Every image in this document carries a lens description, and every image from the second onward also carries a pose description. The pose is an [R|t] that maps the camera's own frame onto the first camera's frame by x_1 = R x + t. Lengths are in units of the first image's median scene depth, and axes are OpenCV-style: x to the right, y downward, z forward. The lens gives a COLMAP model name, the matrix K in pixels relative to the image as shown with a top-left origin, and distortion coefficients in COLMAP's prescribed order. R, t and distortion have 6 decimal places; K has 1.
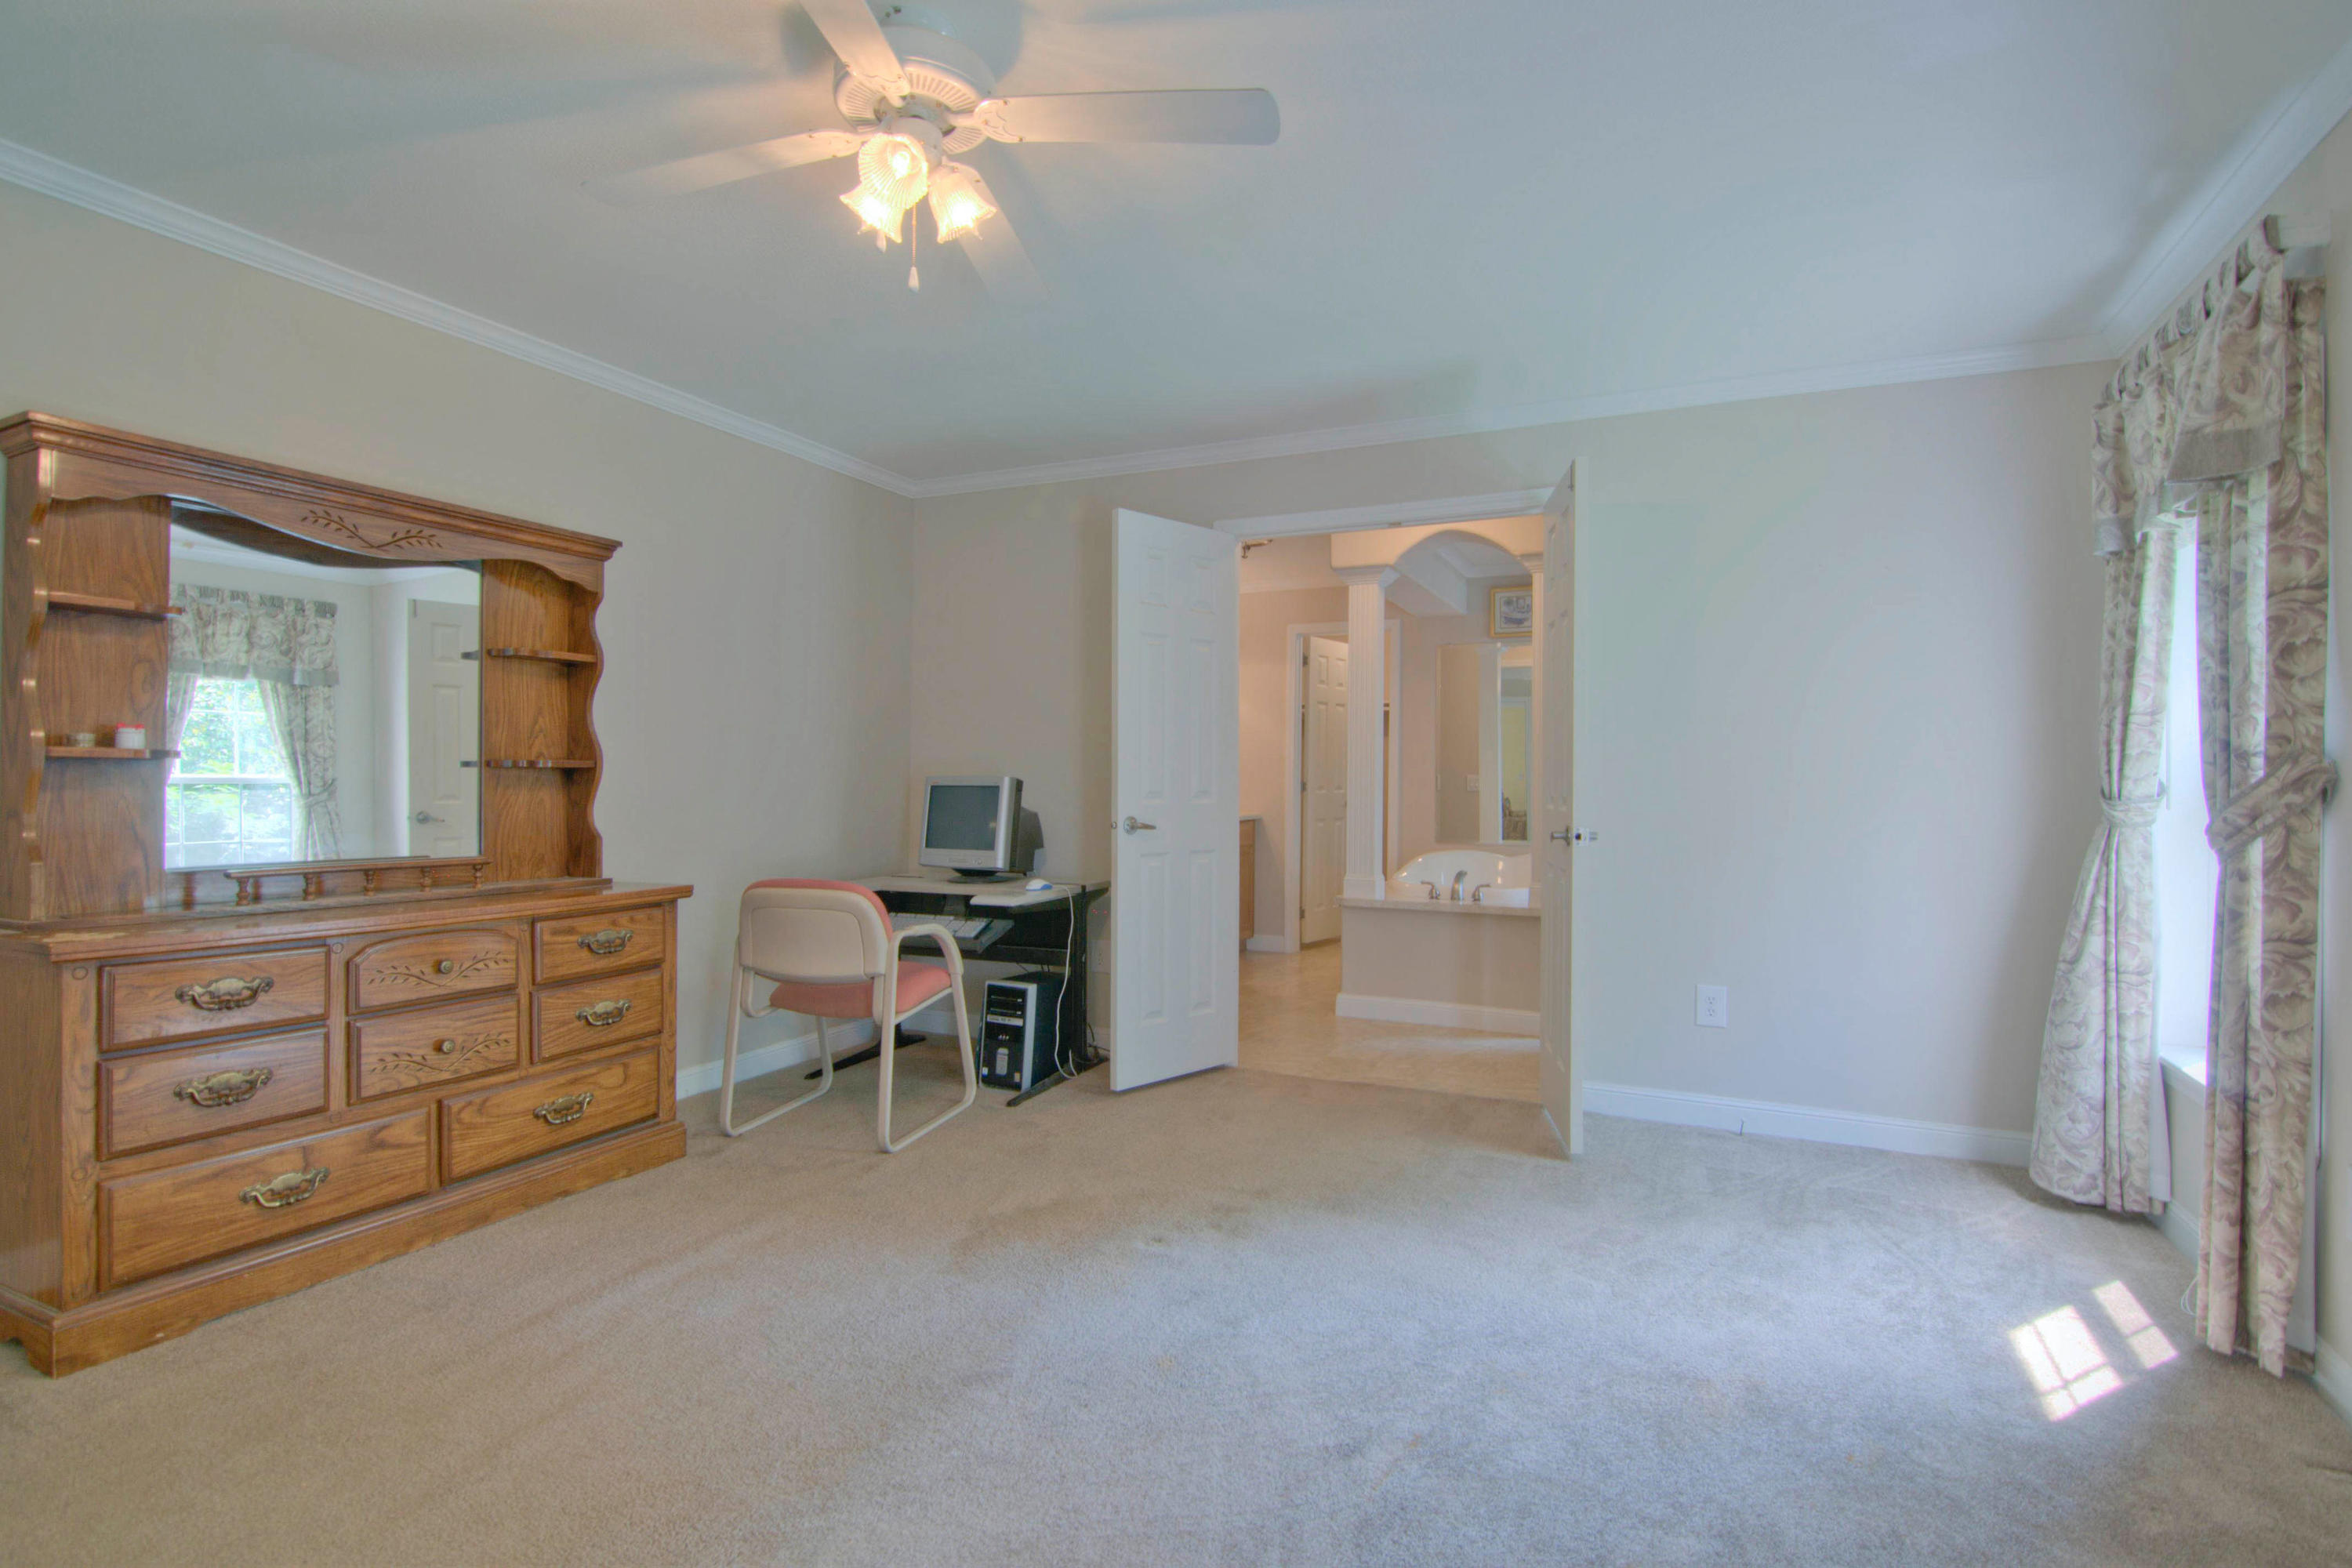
lens RADIAL K [[1136.6, 0, 1188.0], [0, 1136.6, 787.5], [0, 0, 1]] dist [-0.004962, -0.011142]
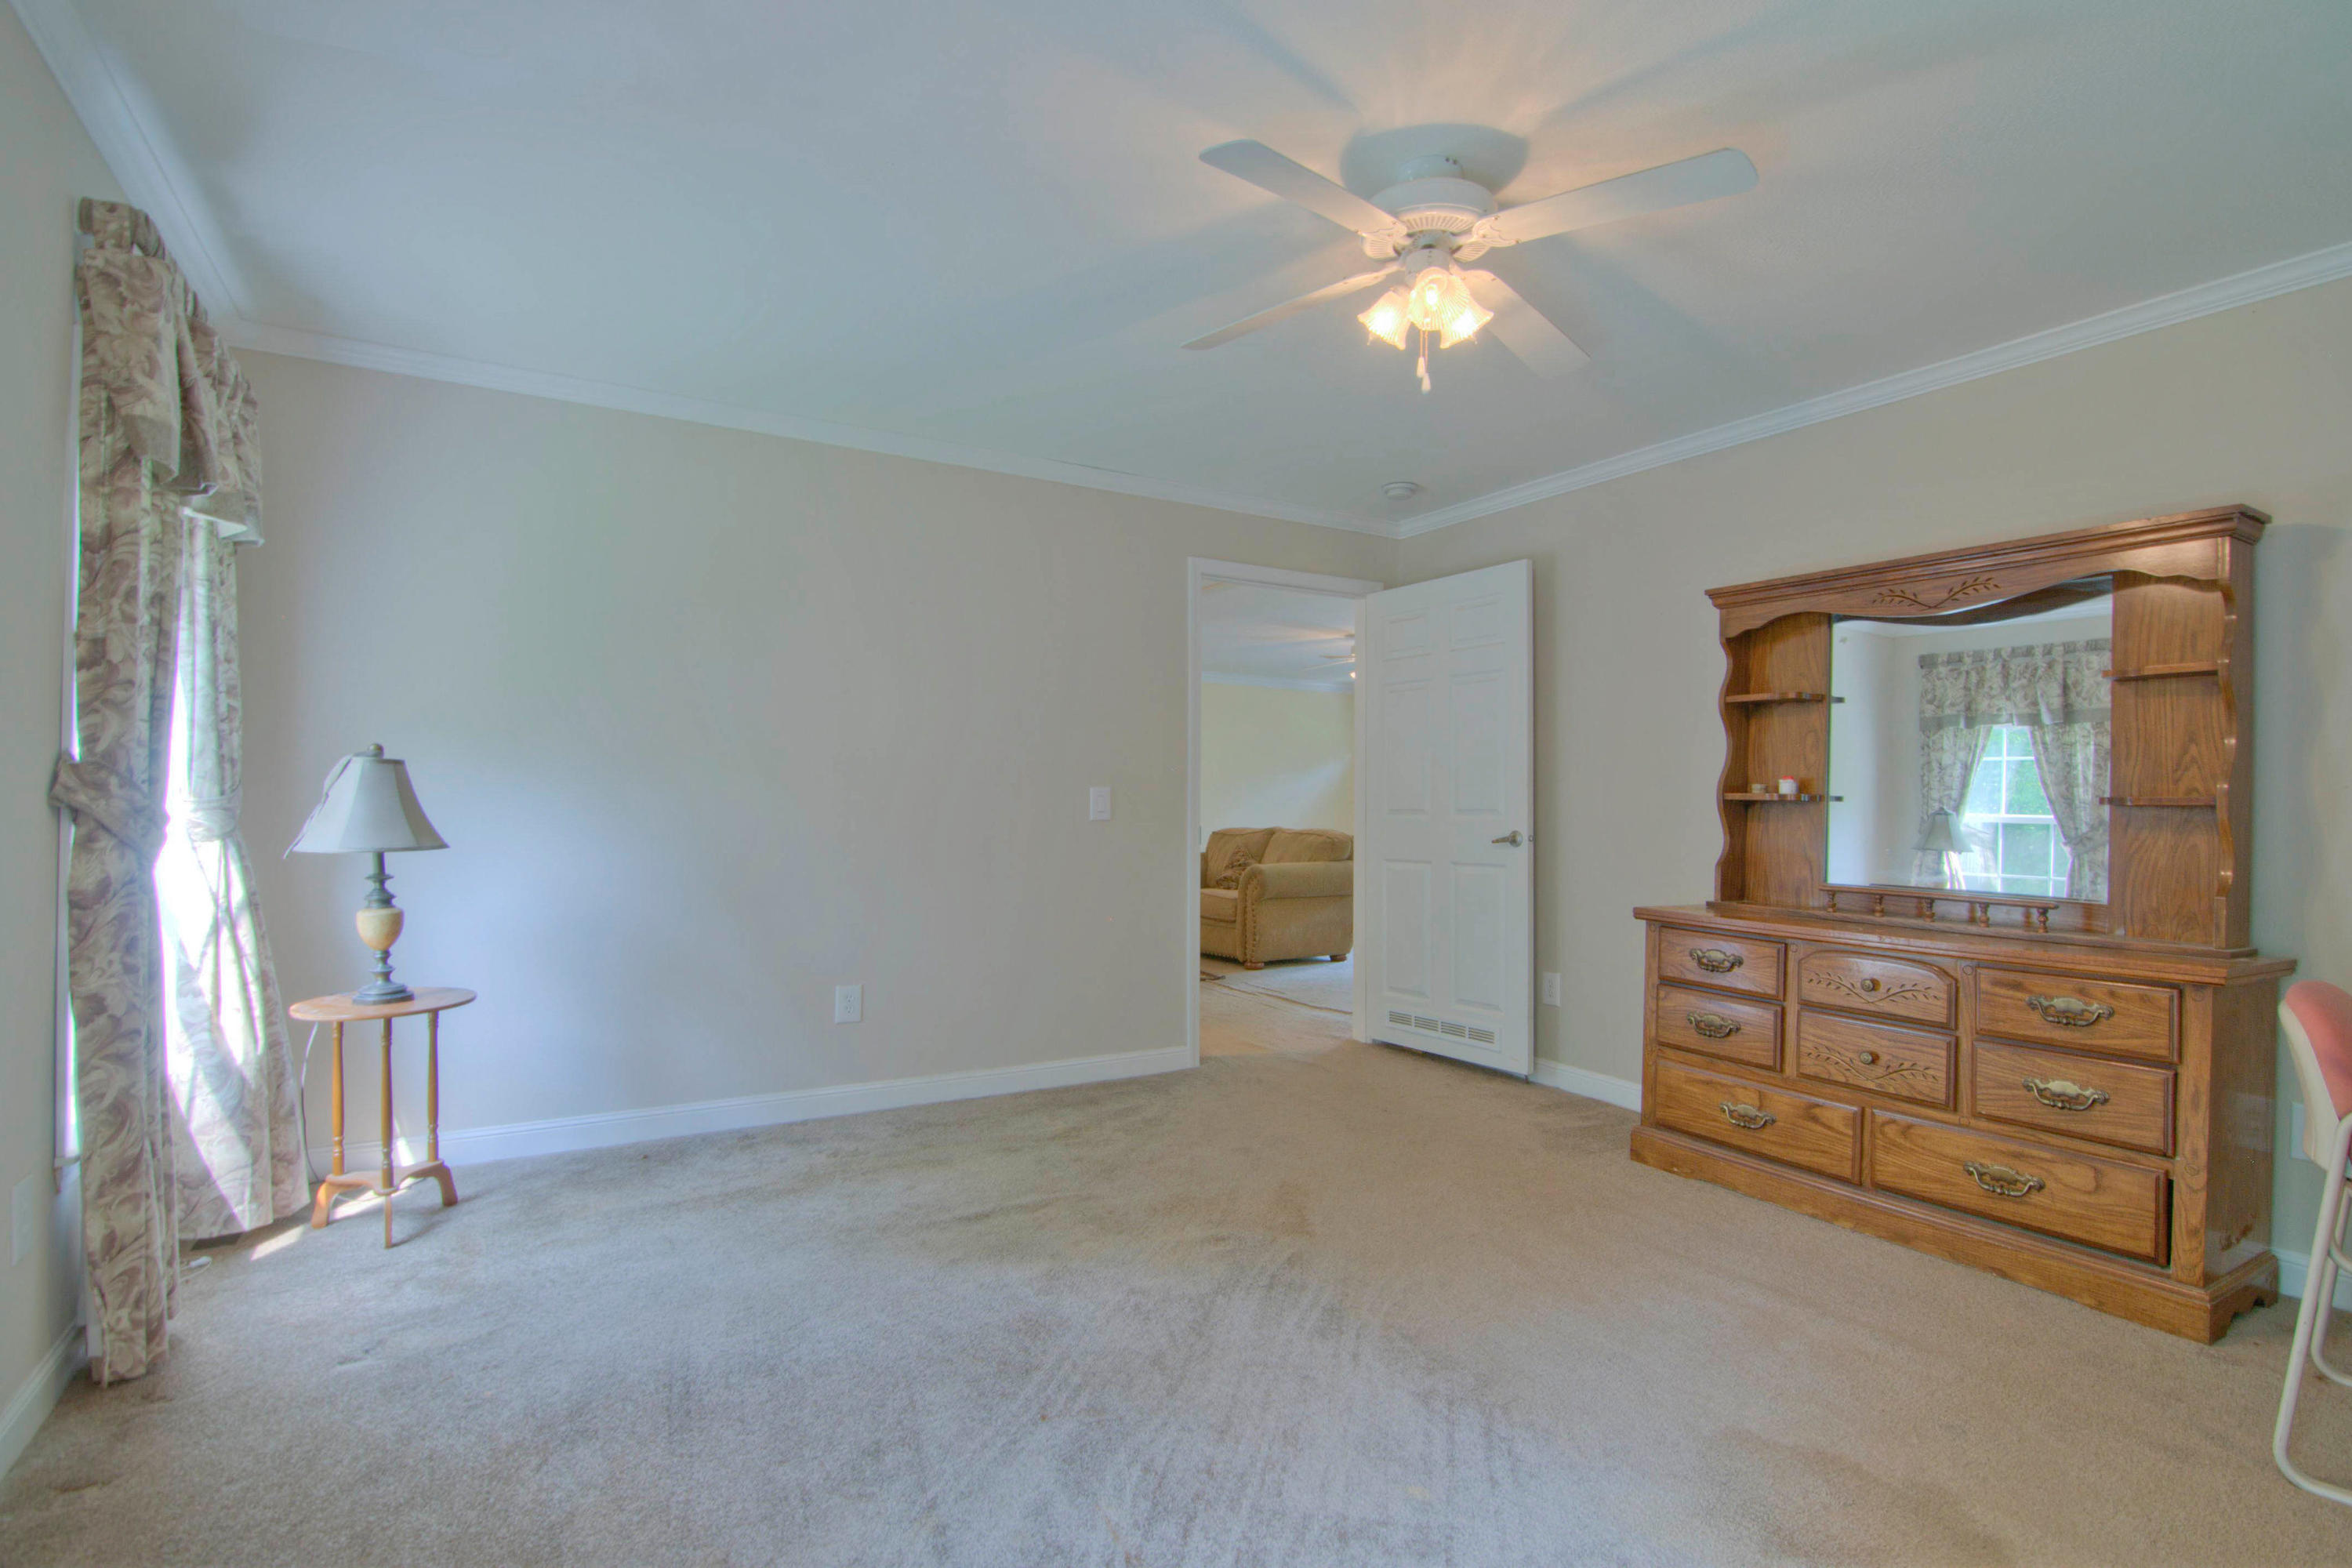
lens RADIAL K [[1136.6, 0, 1188.0], [0, 1136.6, 787.5], [0, 0, 1]] dist [-0.004962, -0.011142]
pose [[-0.555148, -0.023682, -0.831415, 0.615545], [-0.023116, 0.999648, -0.013039, -0.004447], [0.831431, 0.011981, -0.555499, 1.026565]]
